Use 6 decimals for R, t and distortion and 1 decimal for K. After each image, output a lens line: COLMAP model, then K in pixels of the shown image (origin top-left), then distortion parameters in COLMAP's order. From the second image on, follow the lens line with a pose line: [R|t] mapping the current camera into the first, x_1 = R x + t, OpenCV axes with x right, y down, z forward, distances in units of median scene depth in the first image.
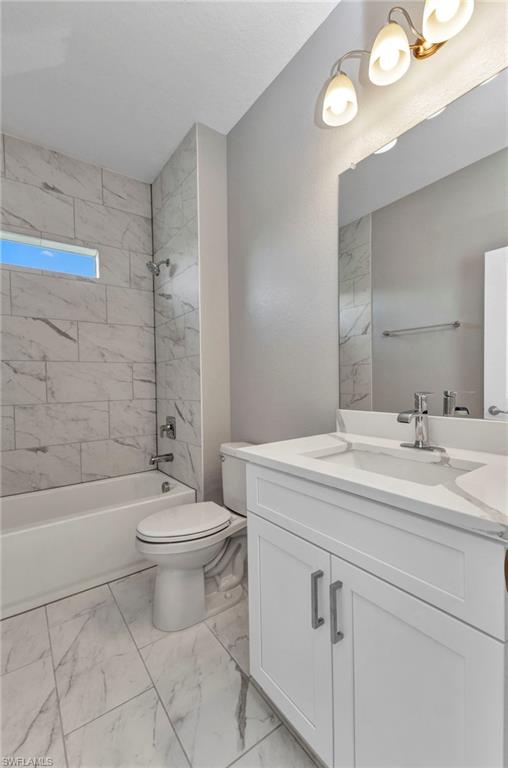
lens RADIAL K [[333.2, 0, 252.9], [0, 333.2, 385.5], [0, 0, 1]] dist [0.008398, -0.001305]
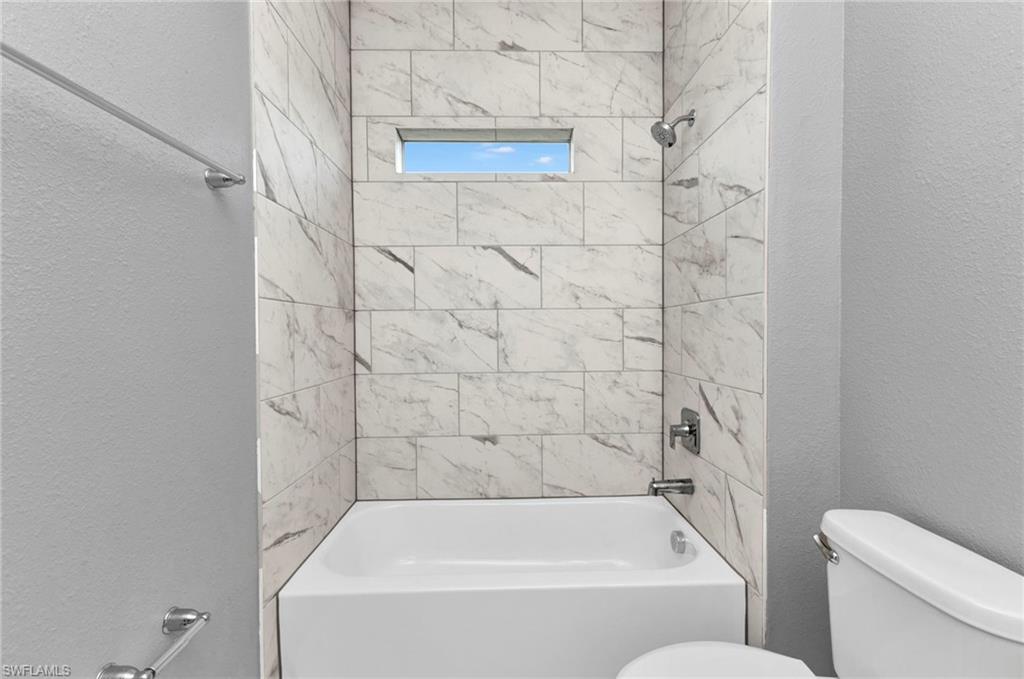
lens RADIAL K [[443.8, 0, 509.1], [0, 443.8, 335.3], [0, 0, 1]] dist [0.008407, -0.001146]
pose [[0.817031, 0.023635, -0.576109, -0.080503], [-0.013779, 0.999675, 0.021471, -0.037823], [0.576429, -0.009604, 0.817091, 0.267413]]
